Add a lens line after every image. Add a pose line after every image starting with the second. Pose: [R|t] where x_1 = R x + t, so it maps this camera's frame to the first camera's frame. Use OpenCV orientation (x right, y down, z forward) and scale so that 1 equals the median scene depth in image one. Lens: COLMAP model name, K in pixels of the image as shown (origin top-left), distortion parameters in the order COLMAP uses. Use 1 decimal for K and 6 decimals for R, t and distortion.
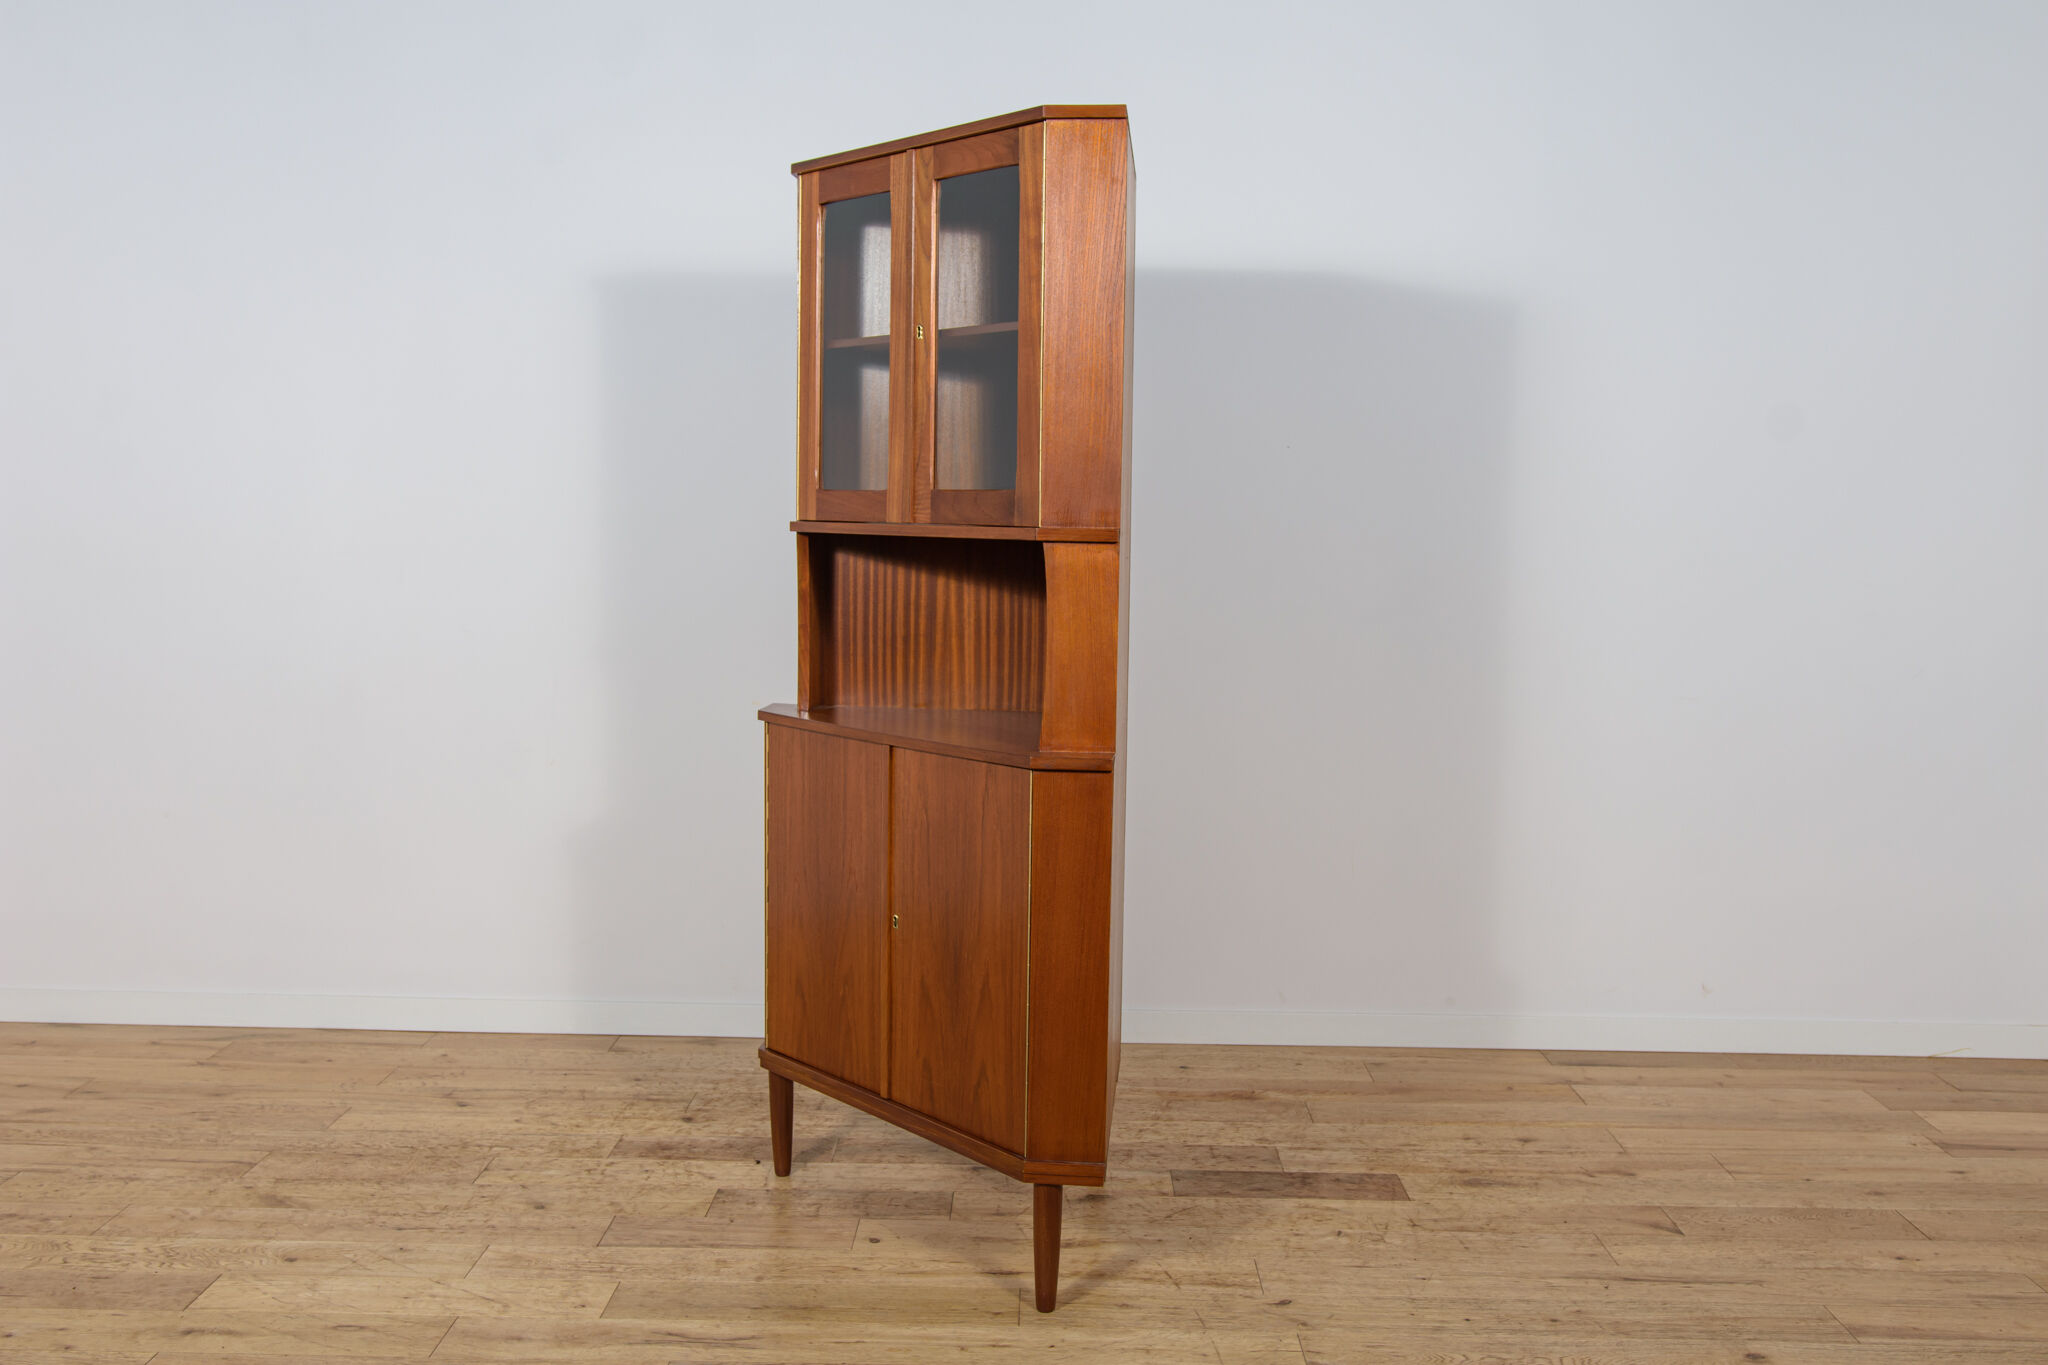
lens RADIAL K [[1925.3, 0, 1027.4], [0, 1925.3, 682.7], [0, 0, 1]] dist [-0.016430, 0.000000]
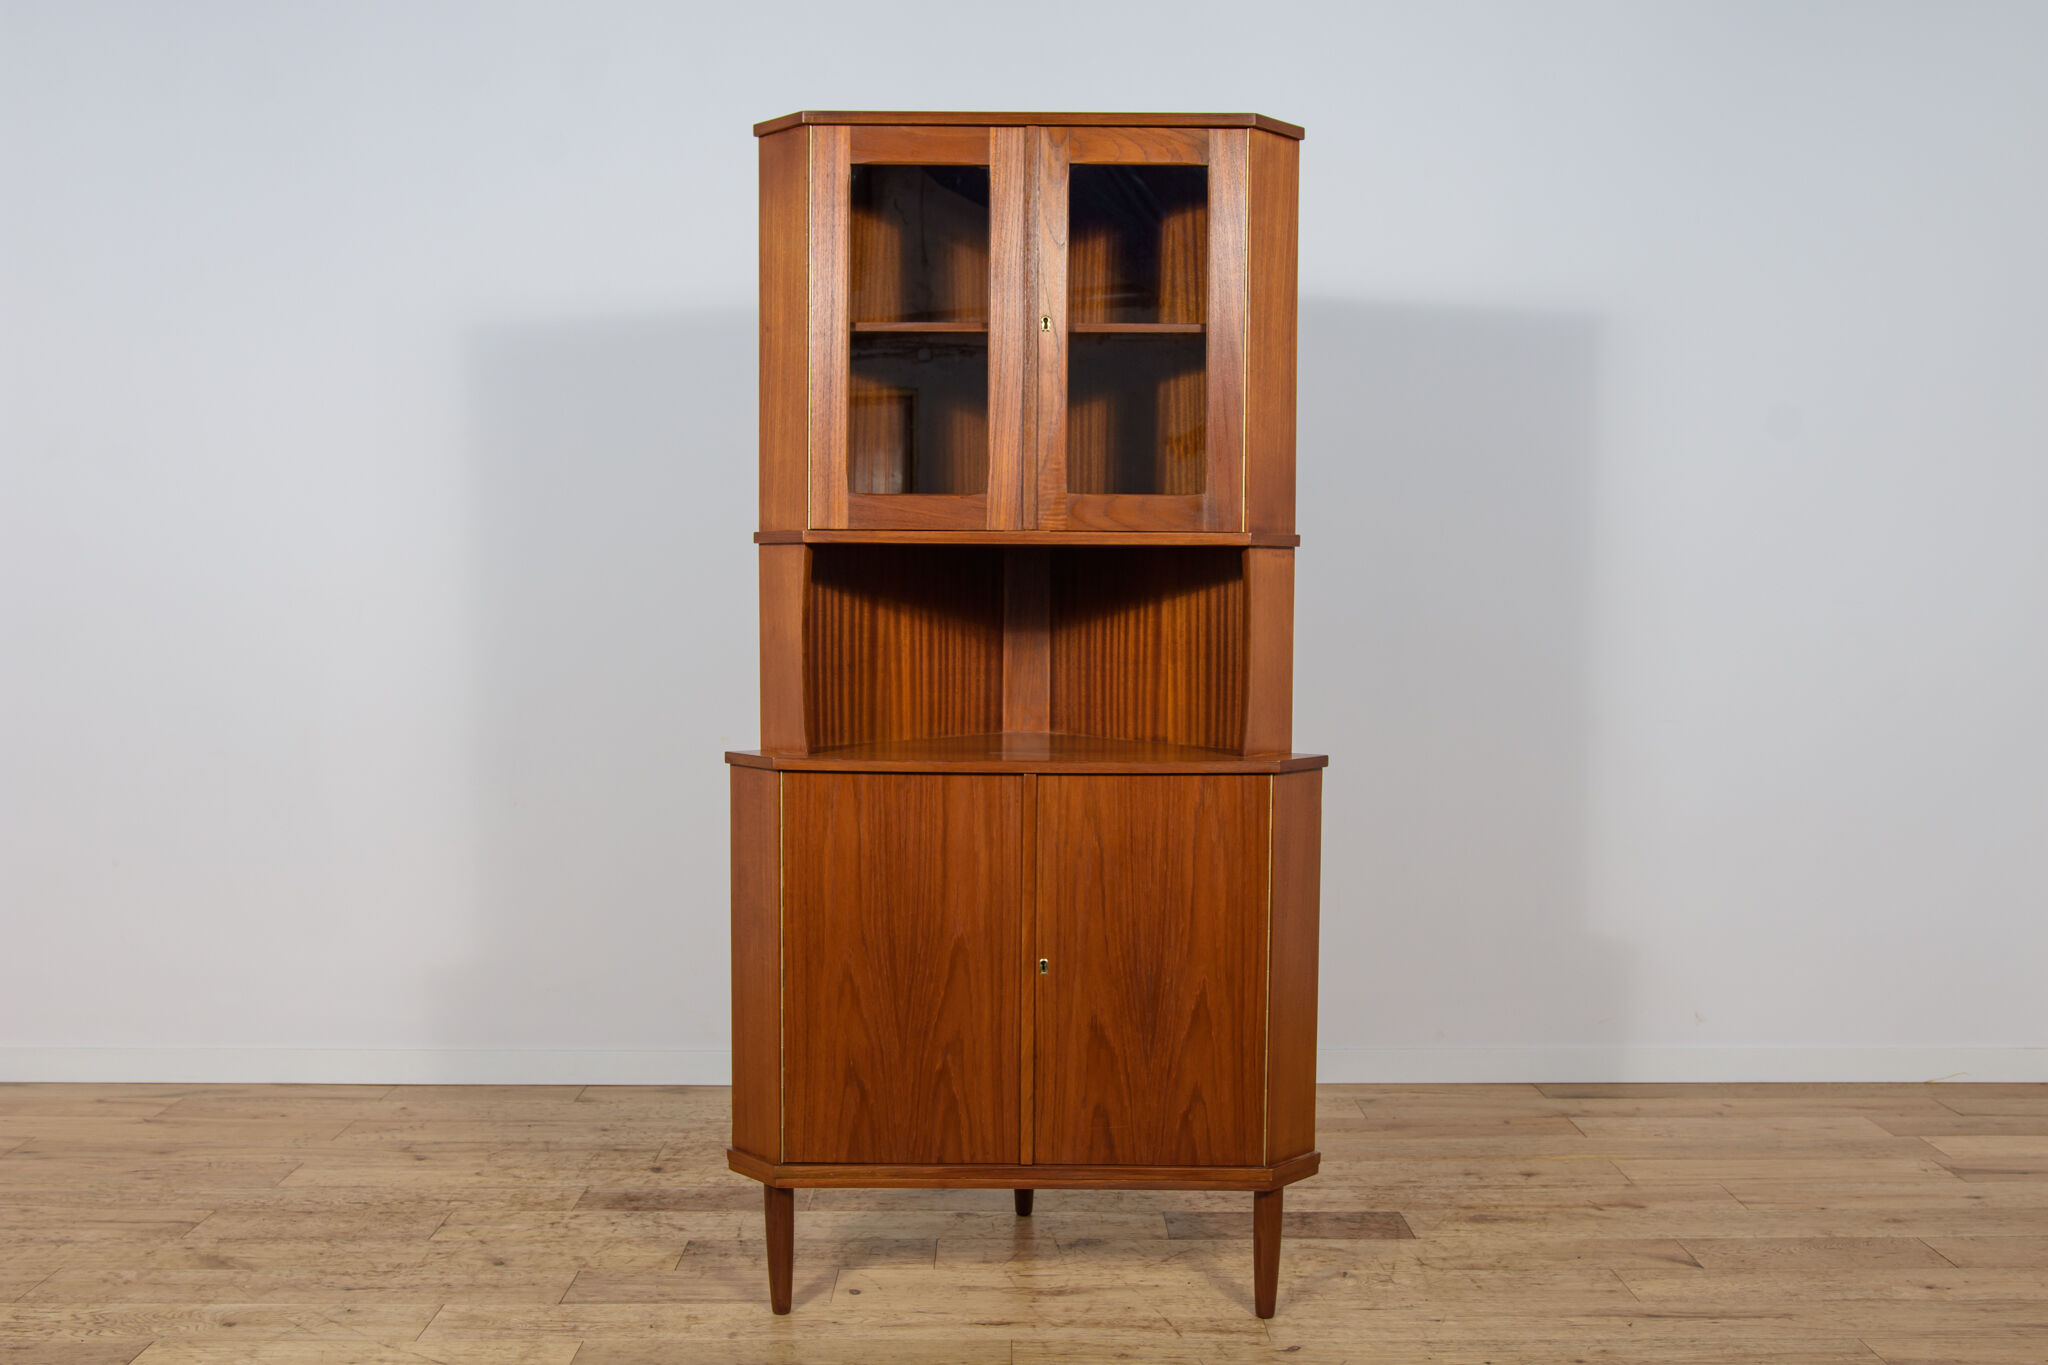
lens RADIAL K [[1844.3, 0, 1030.4], [0, 1844.3, 690.4], [0, 0, 1]] dist [-0.034338, 0.026493]
pose [[0.999649, -0.013263, 0.022916, -0.009470], [0.014088, 0.999243, -0.036256, 0.027035], [-0.022418, 0.036566, 0.999080, 0.080492]]
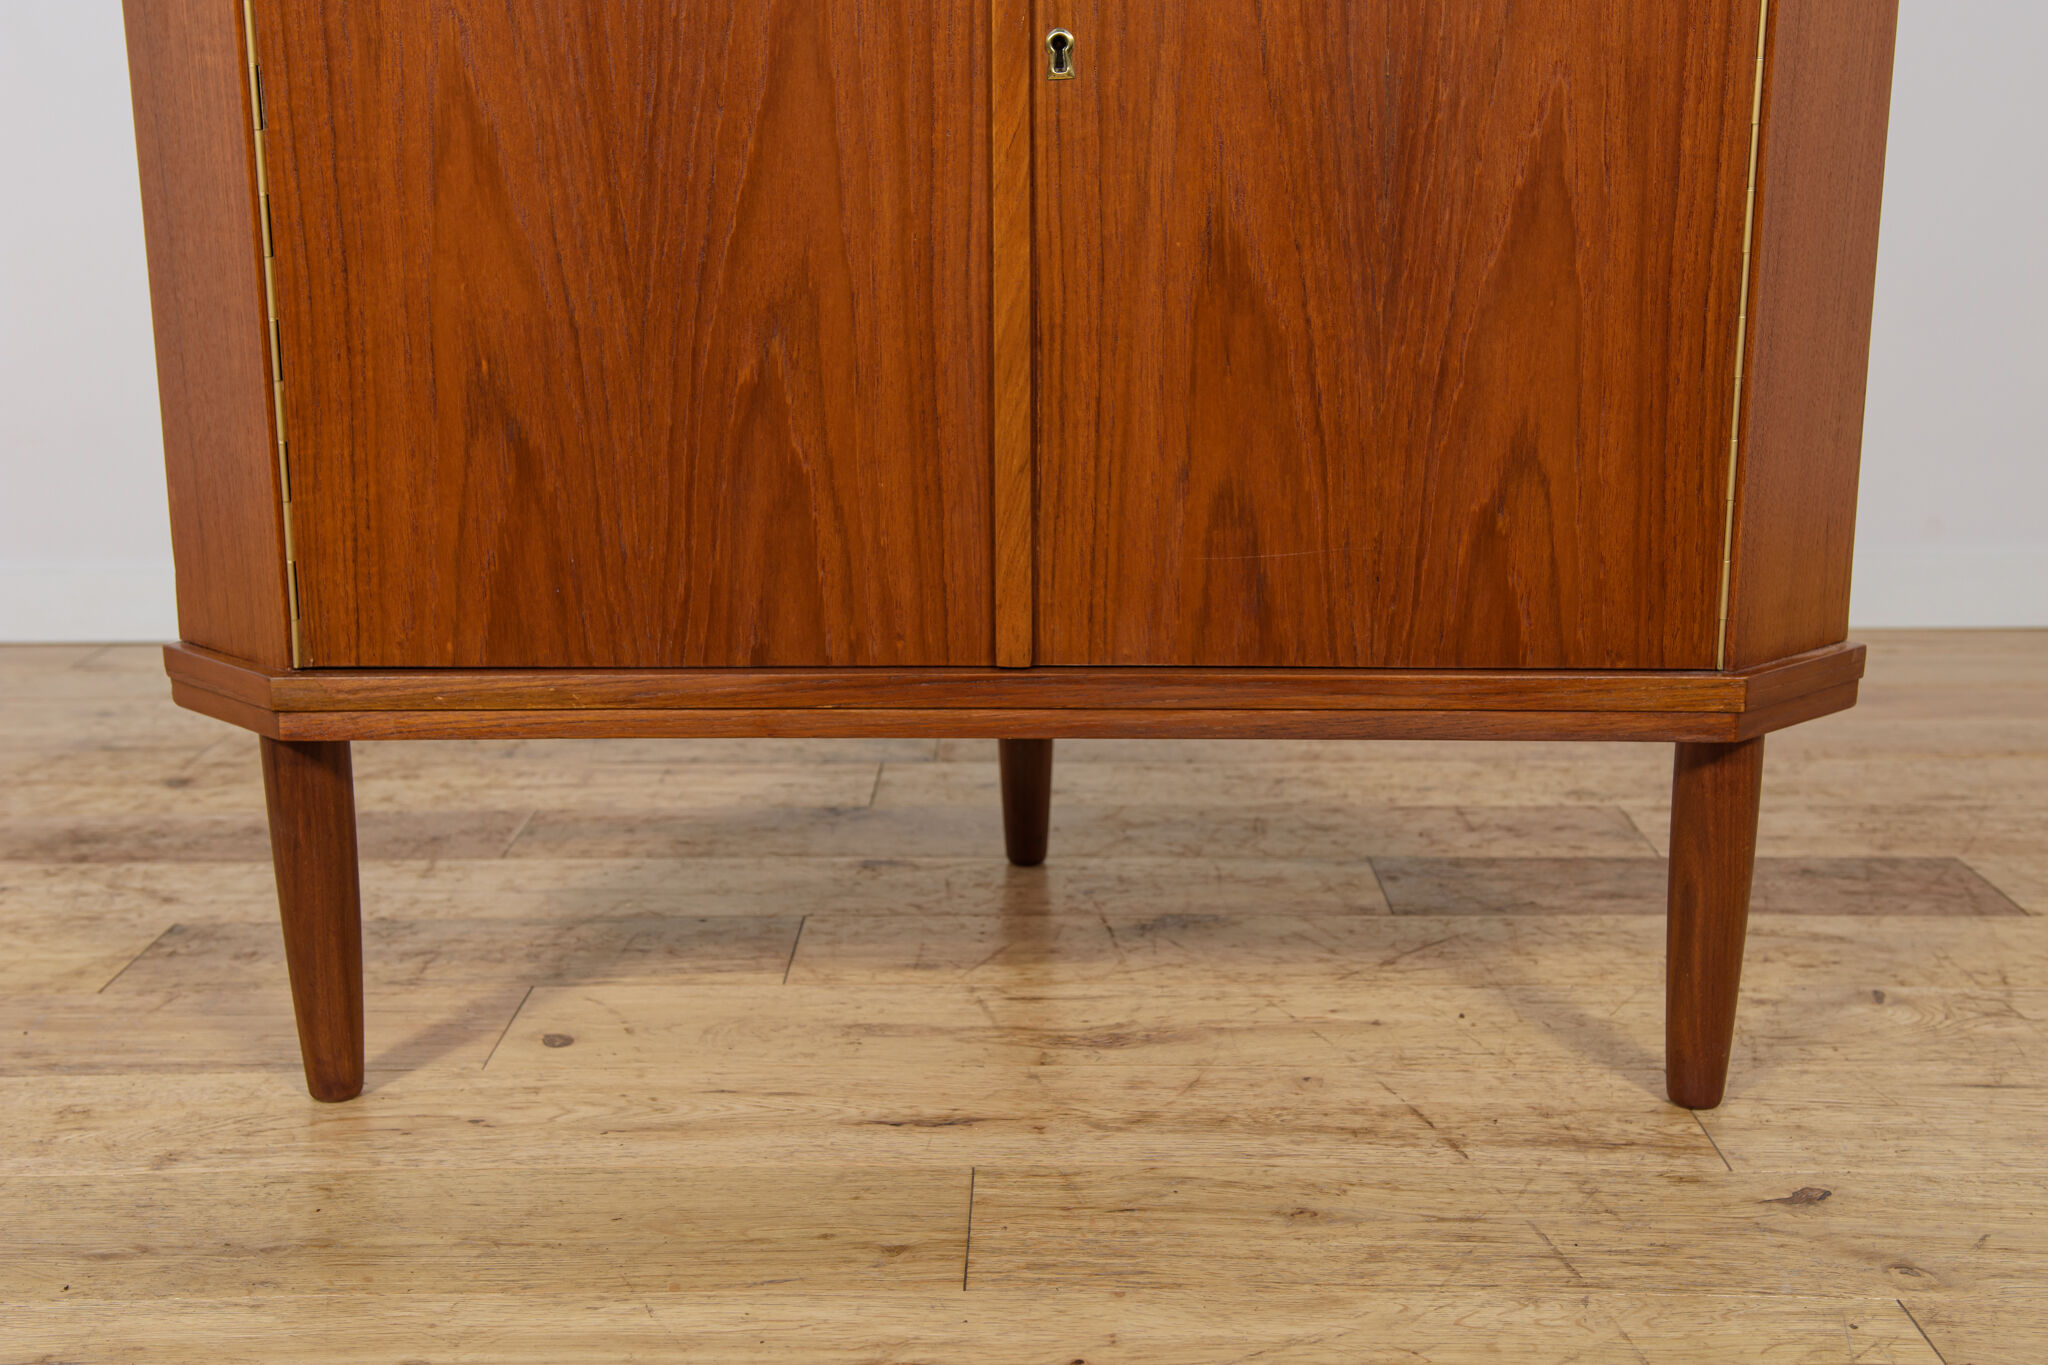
lens RADIAL K [[2457.9, 0, 1026.9], [0, 2457.9, 670.5], [0, 0, 1]] dist [0.065580, 0.000000]
pose [[0.999748, -0.022444, -0.001003, 0.006467], [0.022415, 0.993428, 0.112240, 0.161499], [-0.001523, -0.112234, 0.993681, 0.518958]]
